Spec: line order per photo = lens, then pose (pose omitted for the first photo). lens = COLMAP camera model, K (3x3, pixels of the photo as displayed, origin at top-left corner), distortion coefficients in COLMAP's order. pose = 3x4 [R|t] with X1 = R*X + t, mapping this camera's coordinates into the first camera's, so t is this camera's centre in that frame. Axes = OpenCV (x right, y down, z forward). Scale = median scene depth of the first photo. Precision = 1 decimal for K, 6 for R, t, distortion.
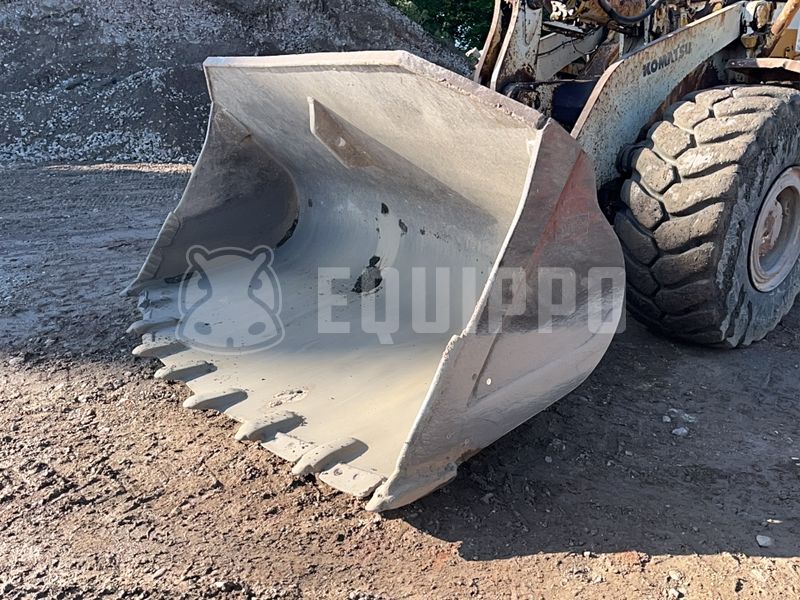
lens RADIAL K [[641.2, 0, 399.0], [0, 641.2, 300.4], [0, 0, 1]] dist [0.069025, -0.079823]
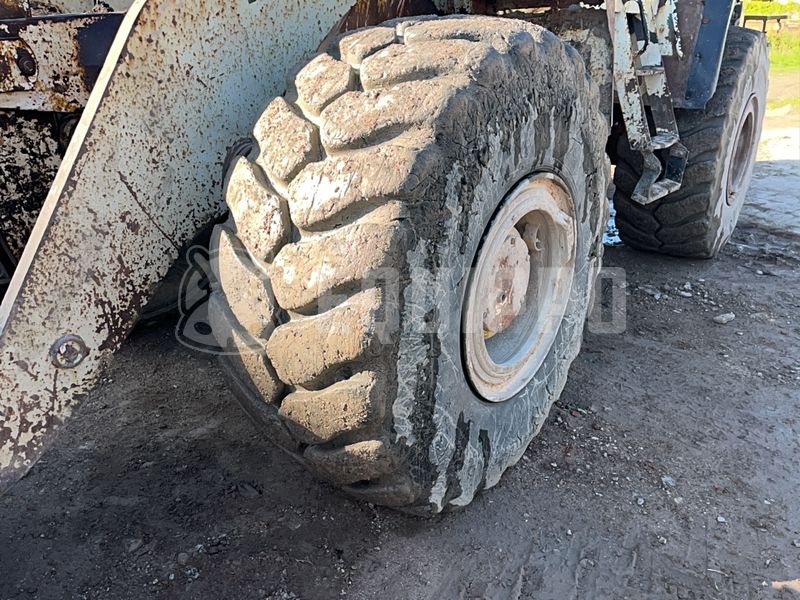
lens RADIAL K [[641.2, 0, 402.6], [0, 641.2, 299.8], [0, 0, 1]] dist [0.069025, -0.079823]
pose [[0.966962, -0.119260, 0.225303, 0.400919], [0.101026, 0.990728, 0.090839, -0.174993], [-0.234047, -0.065076, 0.970045, 0.548145]]
